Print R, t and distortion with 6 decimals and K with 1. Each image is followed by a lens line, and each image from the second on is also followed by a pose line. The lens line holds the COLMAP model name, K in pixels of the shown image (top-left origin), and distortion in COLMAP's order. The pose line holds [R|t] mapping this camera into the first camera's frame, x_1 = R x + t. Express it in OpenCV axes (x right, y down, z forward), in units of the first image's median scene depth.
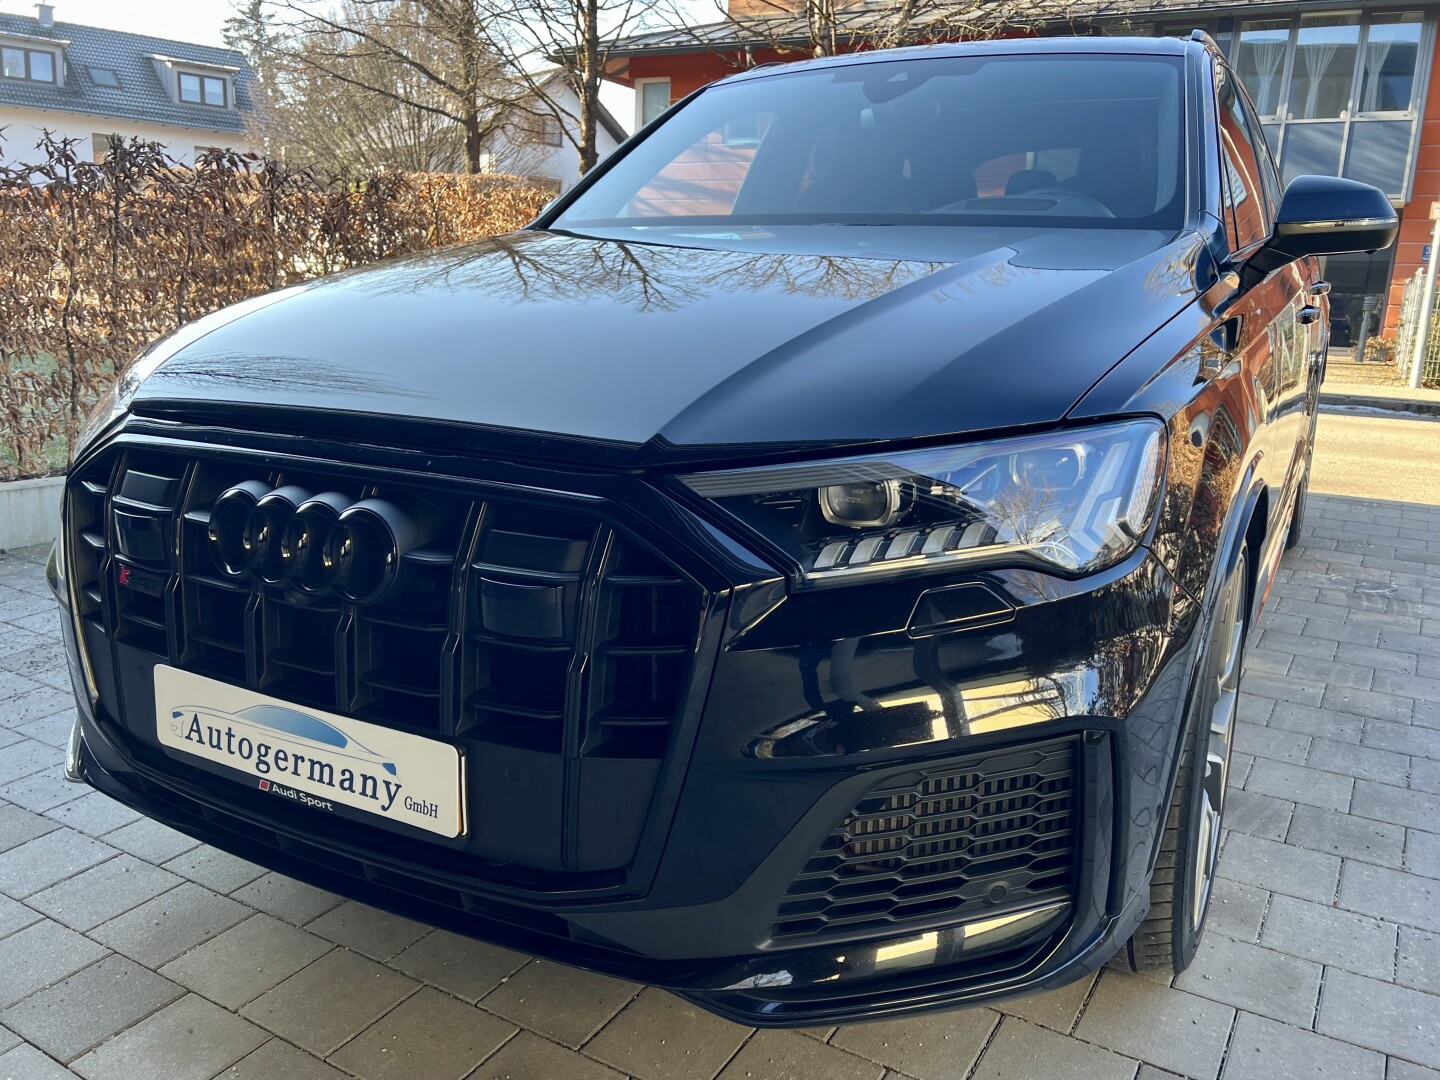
lens RADIAL K [[1078.0, 0, 785.9], [0, 1078.0, 631.5], [0, 0, 1]] dist [0.013165, -0.007713]
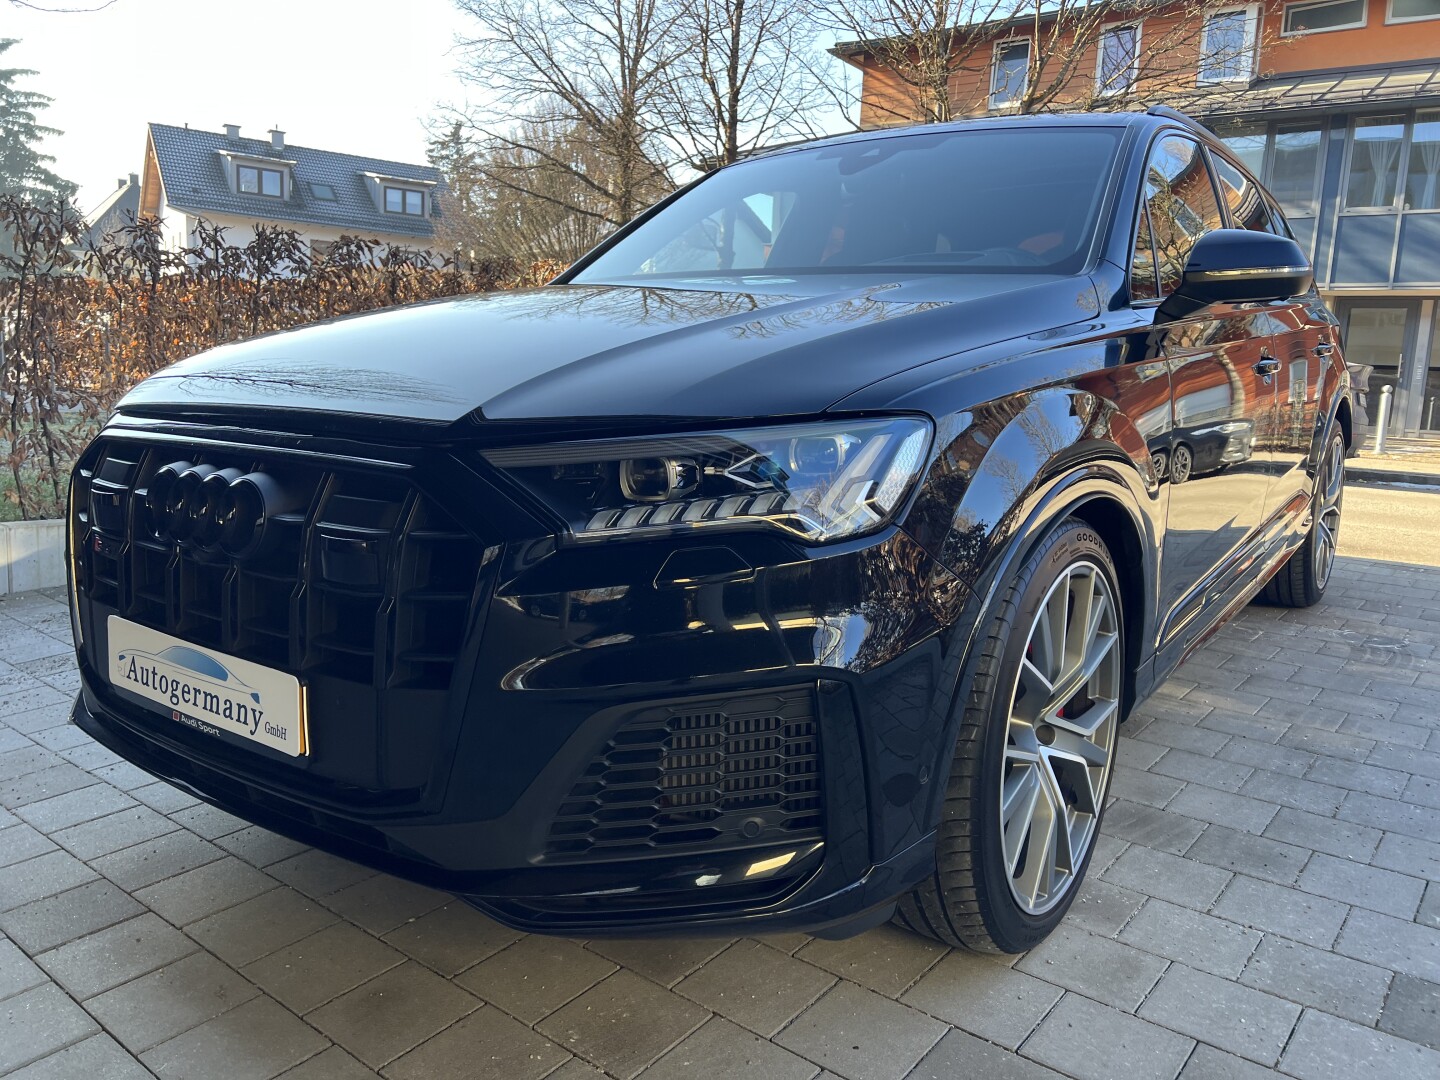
lens RADIAL K [[1030.7, 0, 798.1], [0, 1030.7, 634.3], [0, 0, 1]] dist [0.029402, -0.028660]
pose [[0.992587, 0.033212, -0.116910, 0.170474], [-0.040656, 0.997255, -0.061875, 0.049694], [0.114534, 0.066170, 0.991213, -0.030915]]
